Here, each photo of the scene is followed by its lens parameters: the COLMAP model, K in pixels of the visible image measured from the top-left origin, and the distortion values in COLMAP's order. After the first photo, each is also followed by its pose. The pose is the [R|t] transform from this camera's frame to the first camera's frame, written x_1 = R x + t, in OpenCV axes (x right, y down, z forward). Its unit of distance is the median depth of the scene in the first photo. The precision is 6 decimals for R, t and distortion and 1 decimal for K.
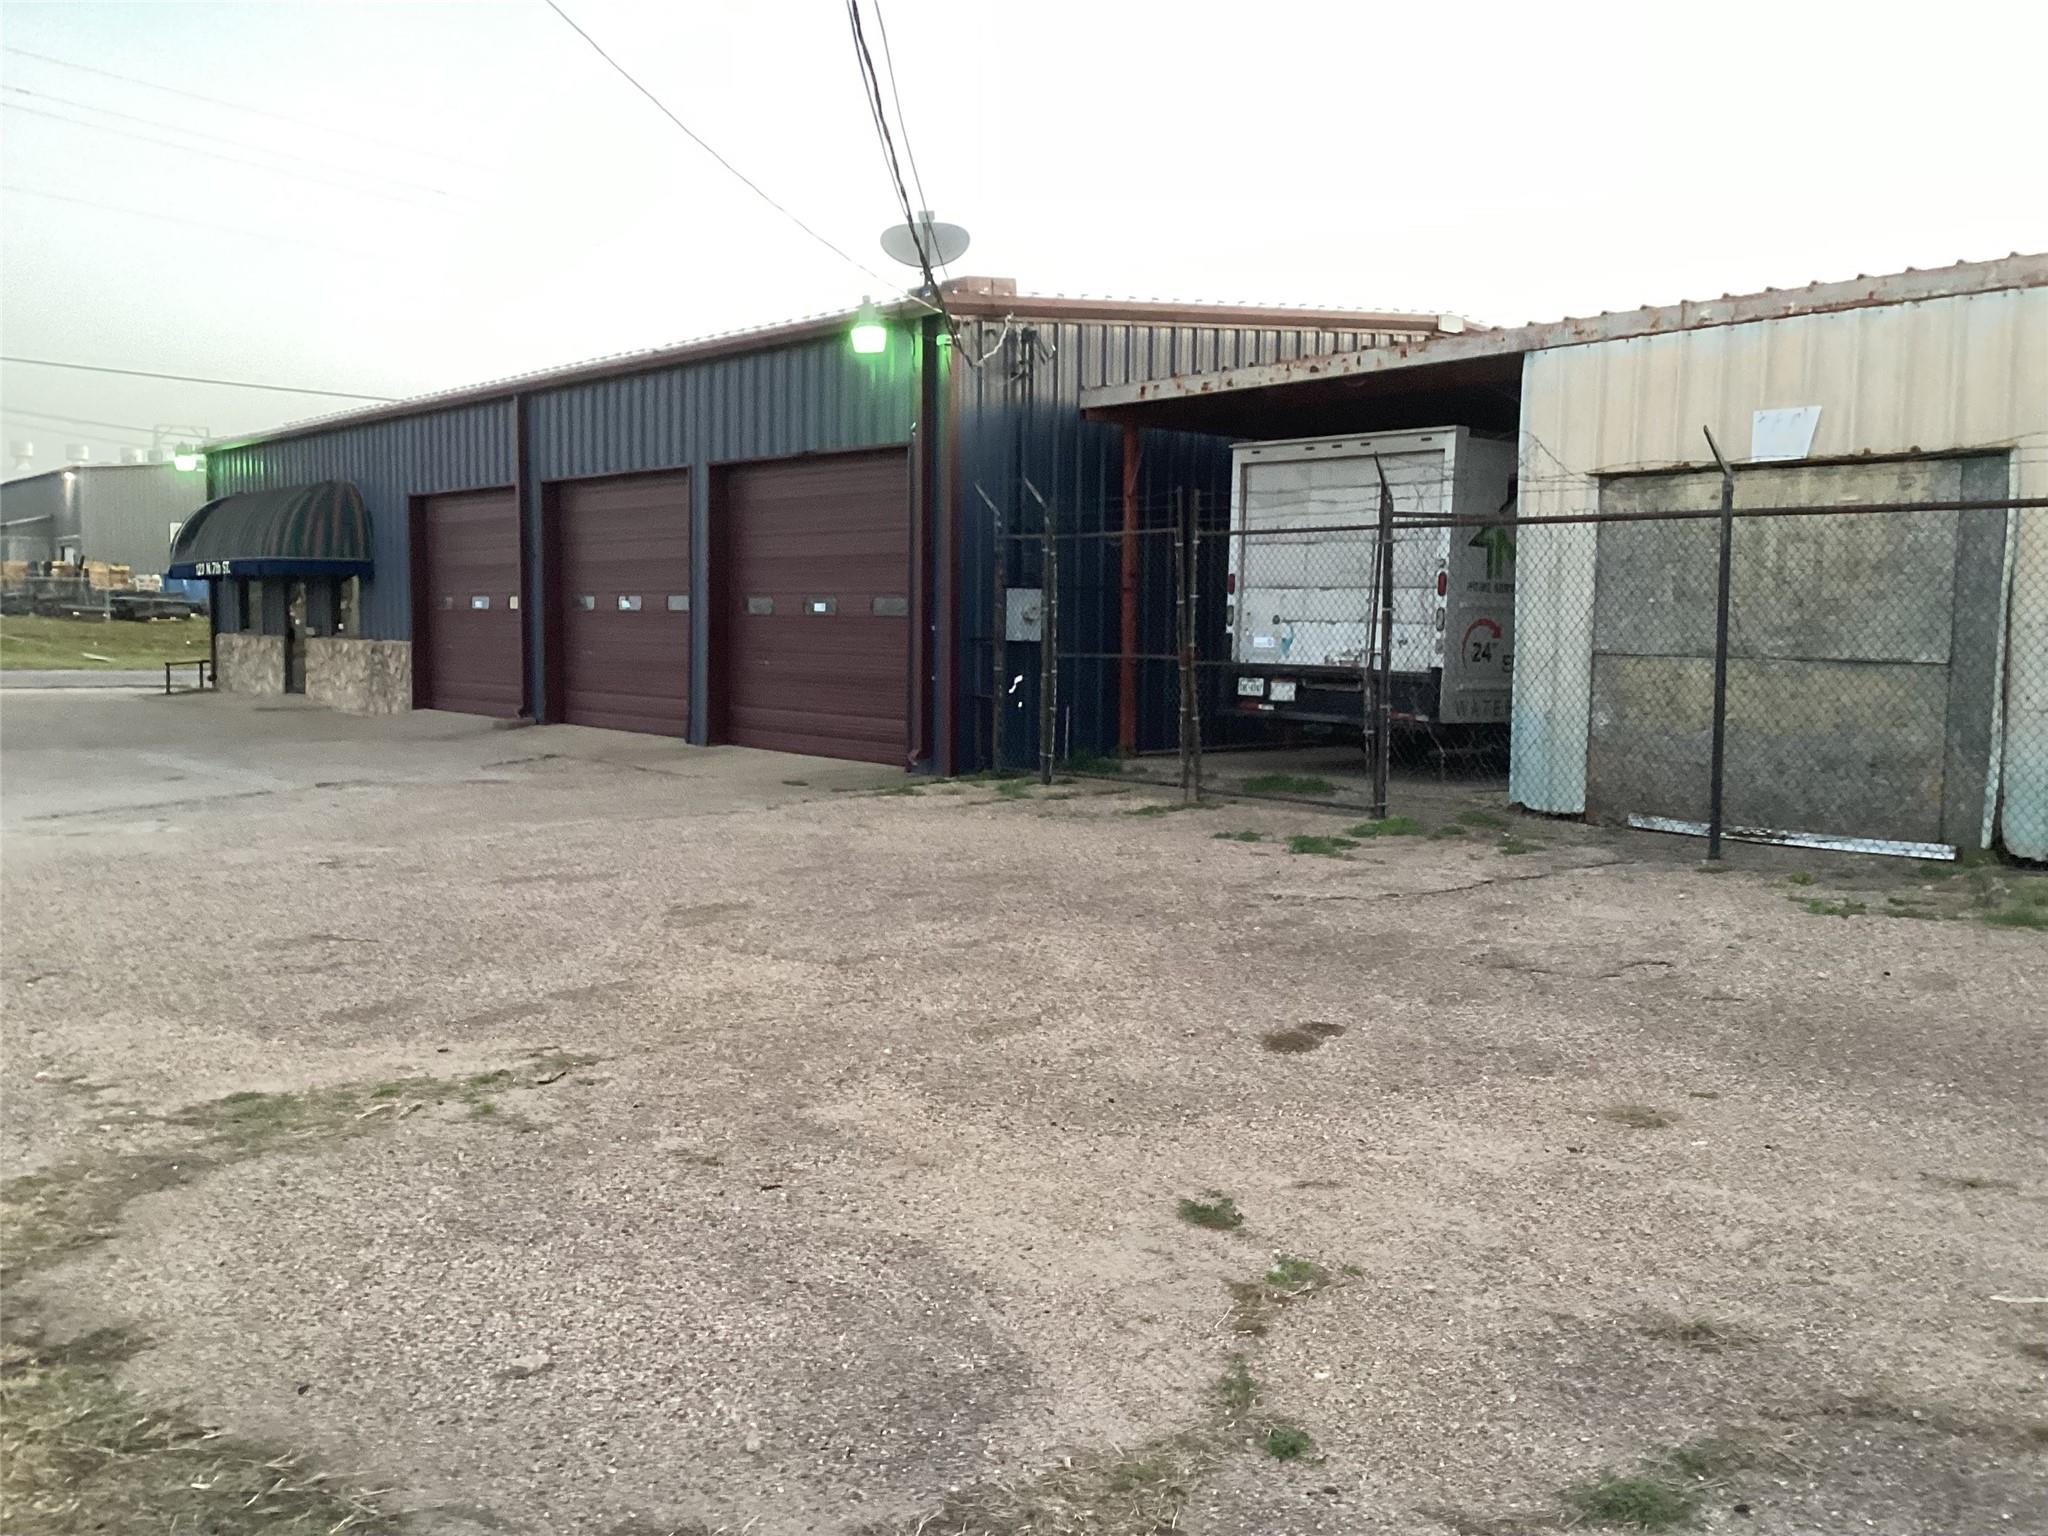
lens RADIAL K [[1917.7, 0, 1024.0], [0, 1917.7, 768.0], [0, 0, 1]] dist [0.148549, -0.217817]
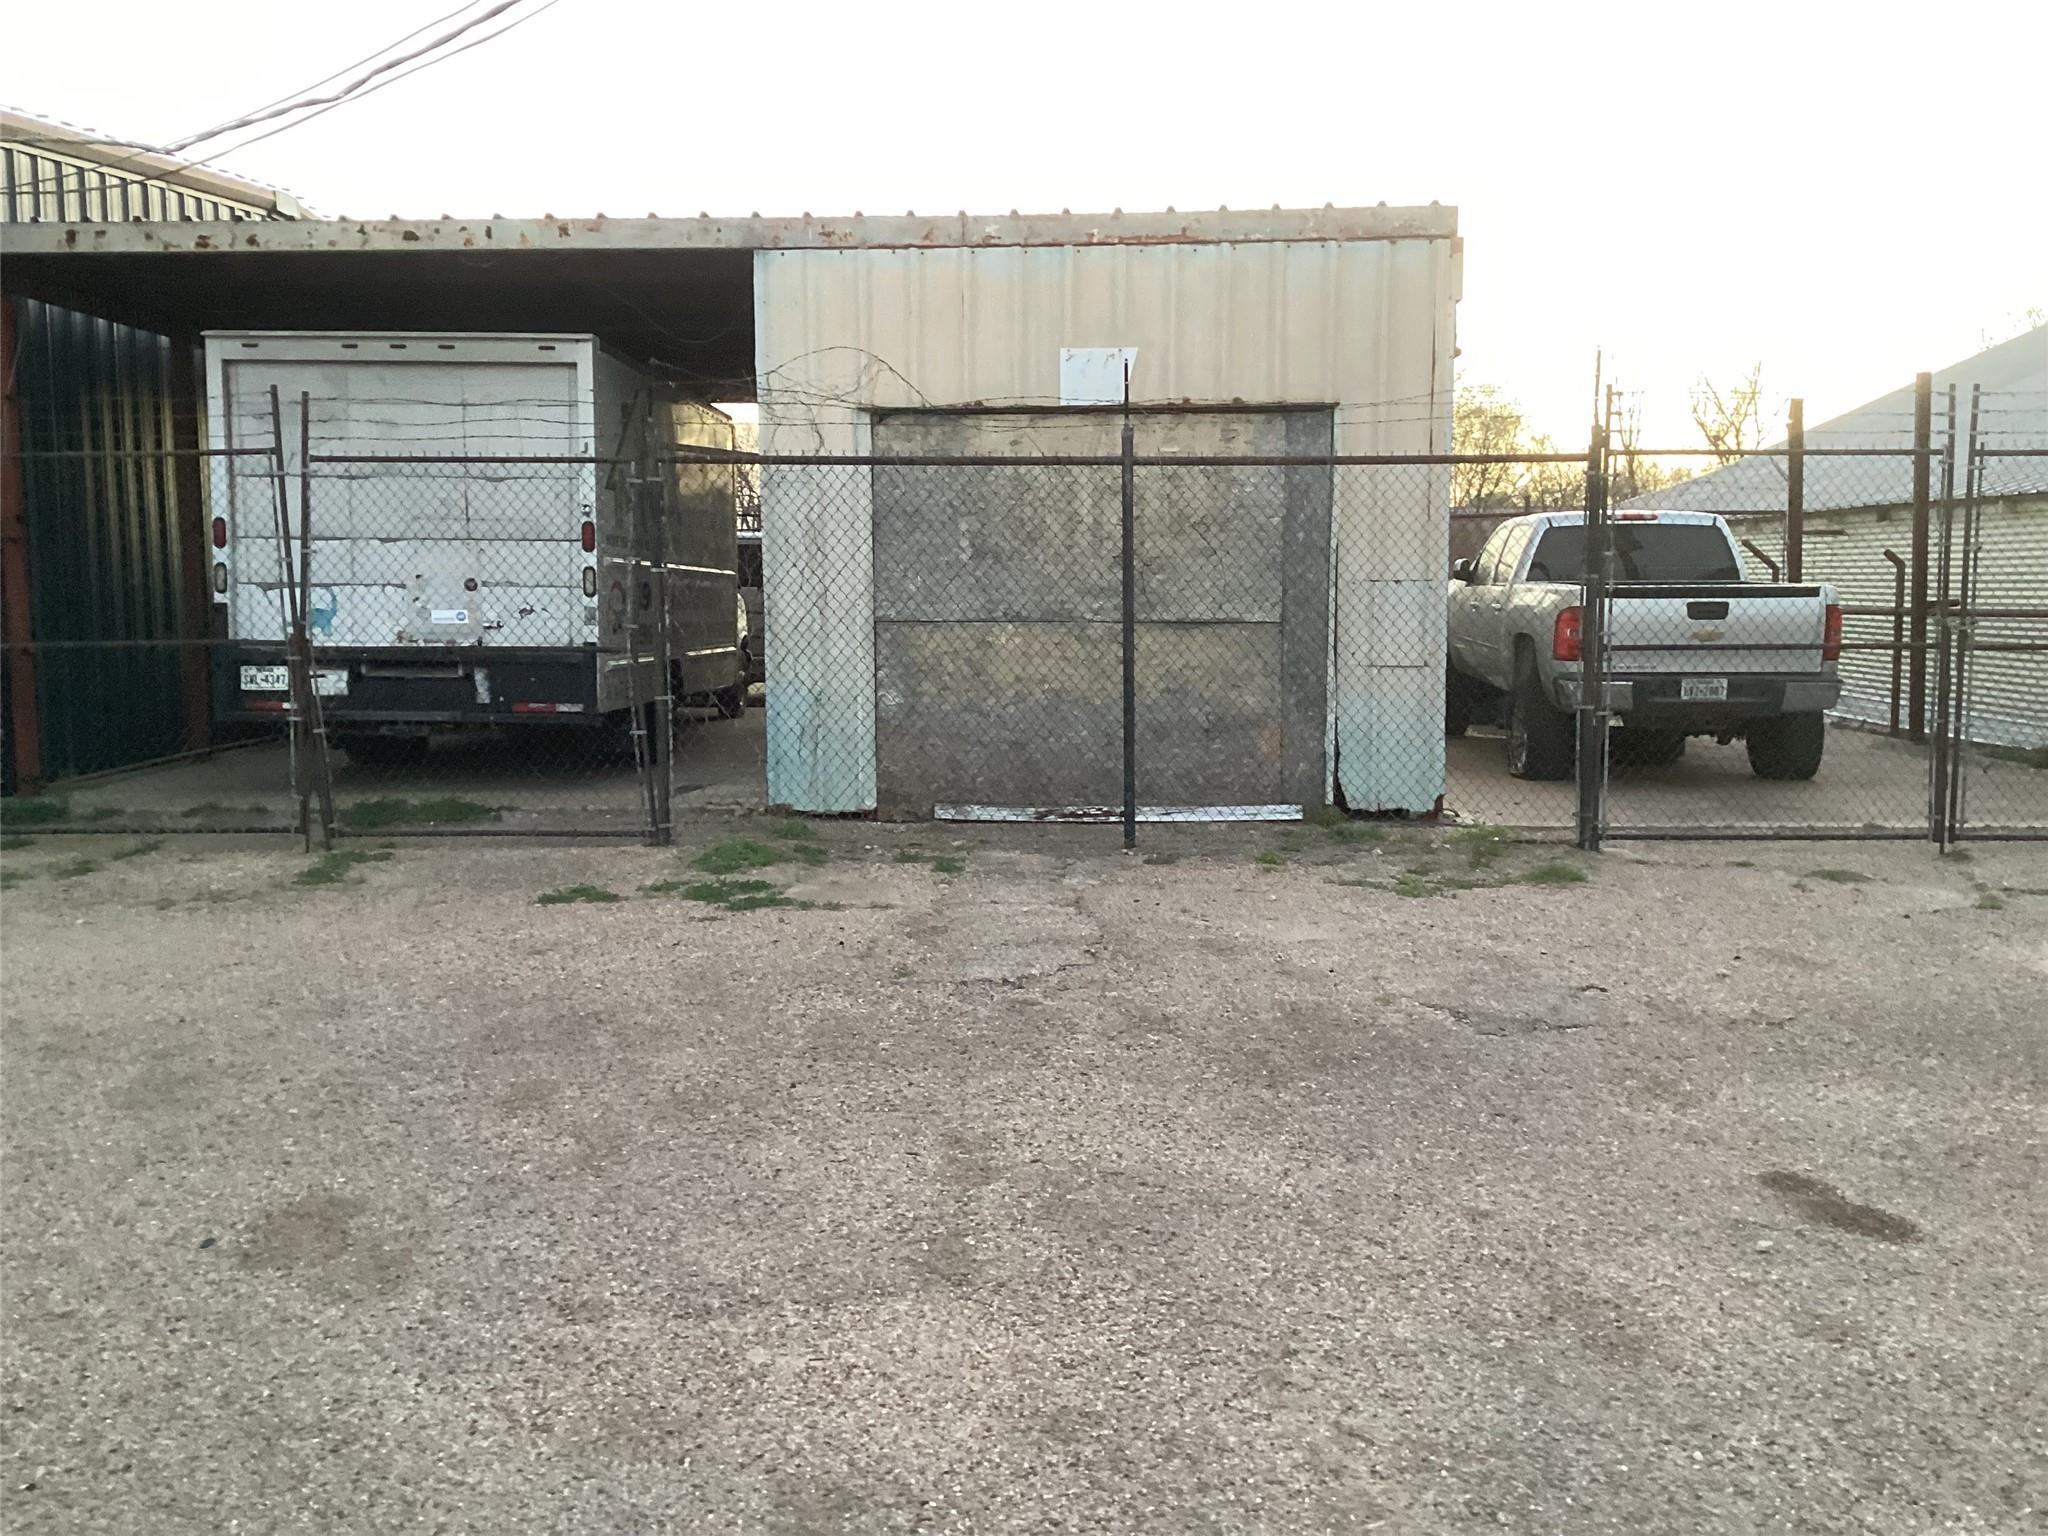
lens RADIAL K [[1917.7, 0, 1024.0], [0, 1917.7, 768.0], [0, 0, 1]] dist [0.148549, -0.217817]
pose [[0.660781, -0.089526, 0.745220, -0.297610], [0.070167, 0.995881, 0.057422, -0.038934], [-0.747291, 0.014347, 0.664342, 0.394565]]
